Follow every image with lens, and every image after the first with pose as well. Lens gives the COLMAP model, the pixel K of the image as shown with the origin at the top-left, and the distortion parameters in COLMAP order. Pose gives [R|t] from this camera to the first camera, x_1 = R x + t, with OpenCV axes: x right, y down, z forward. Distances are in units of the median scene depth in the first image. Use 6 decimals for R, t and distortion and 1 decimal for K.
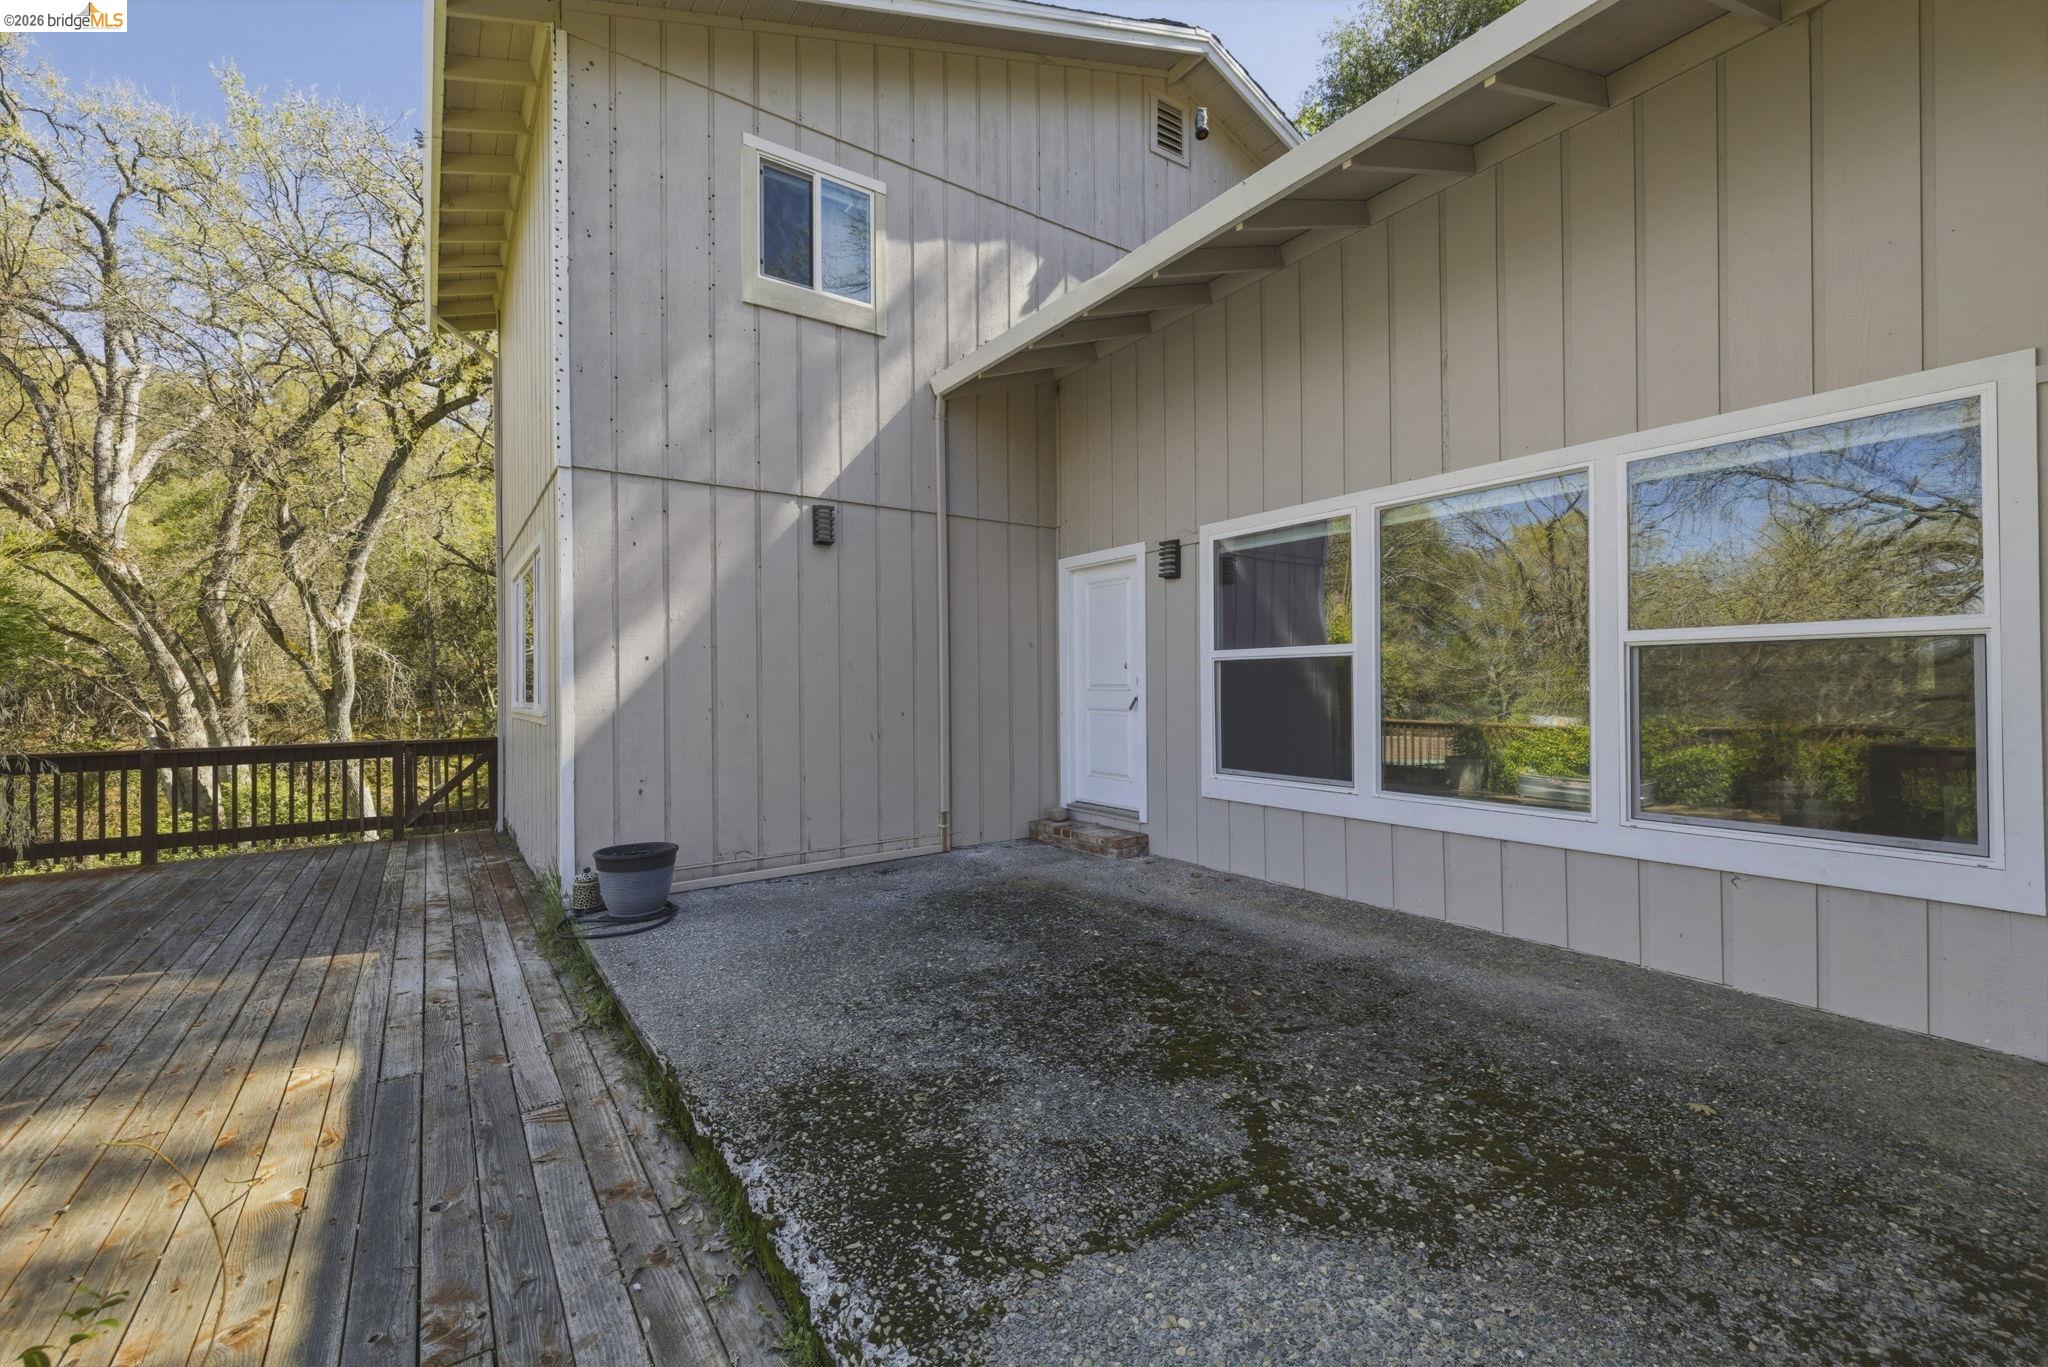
lens RADIAL K [[858.3, 0, 1030.5], [0, 858.3, 677.0], [0, 0, 1]] dist [0.009010, -0.000785]
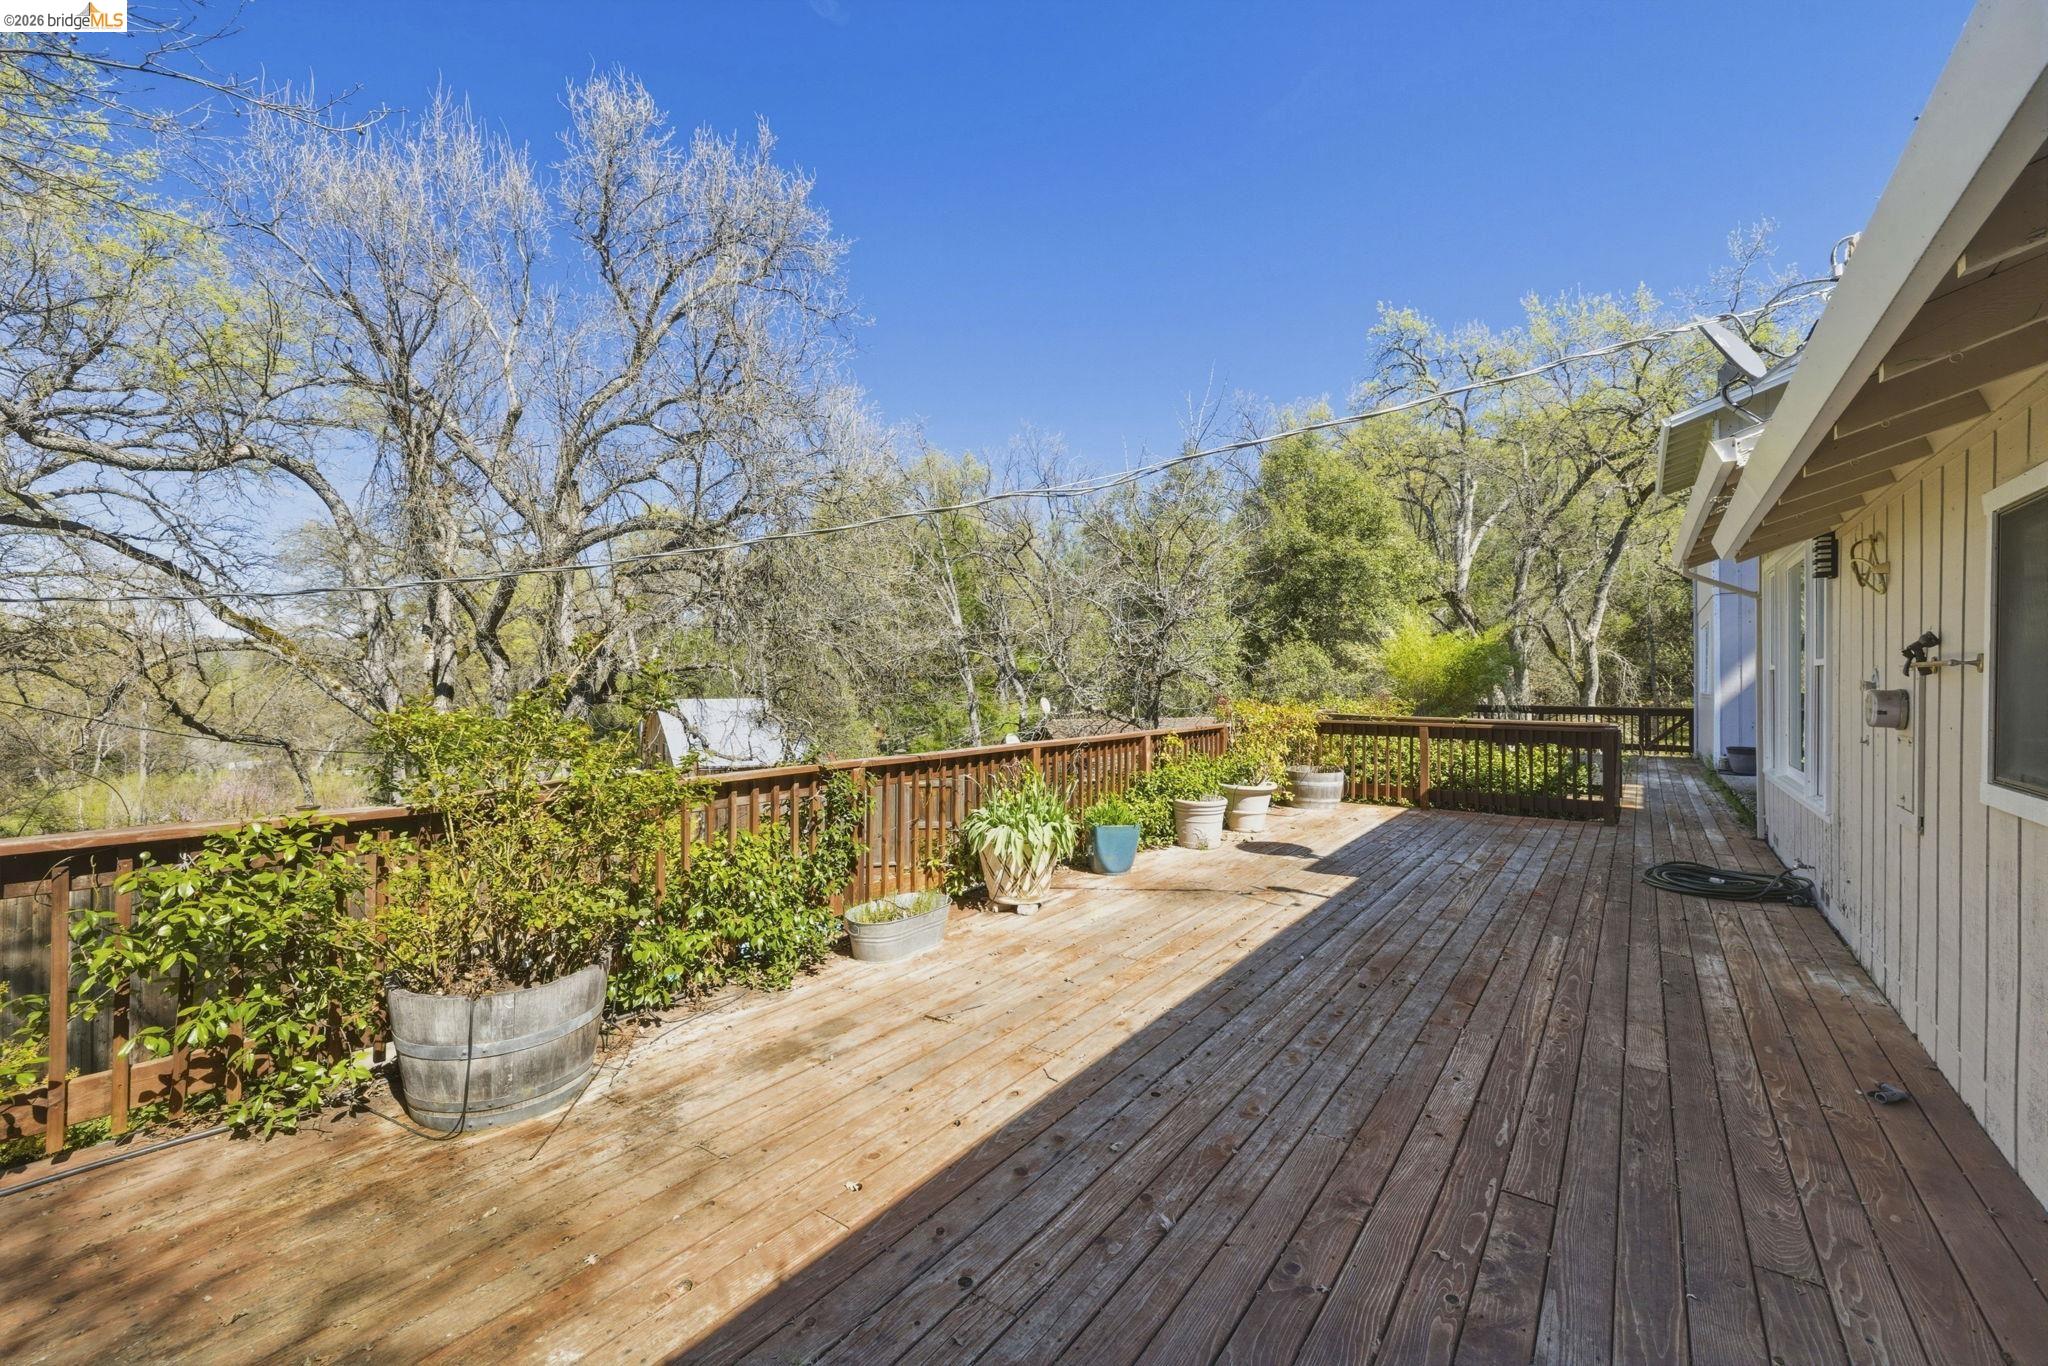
lens RADIAL K [[858.3, 0, 1030.5], [0, 858.3, 676.5], [0, 0, 1]] dist [0.009010, -0.000785]
pose [[0.337481, 0.005116, -0.941318, 0.260461], [0.003731, 0.999970, 0.006773, -0.008192], [0.941325, -0.005798, 0.337452, -0.392405]]
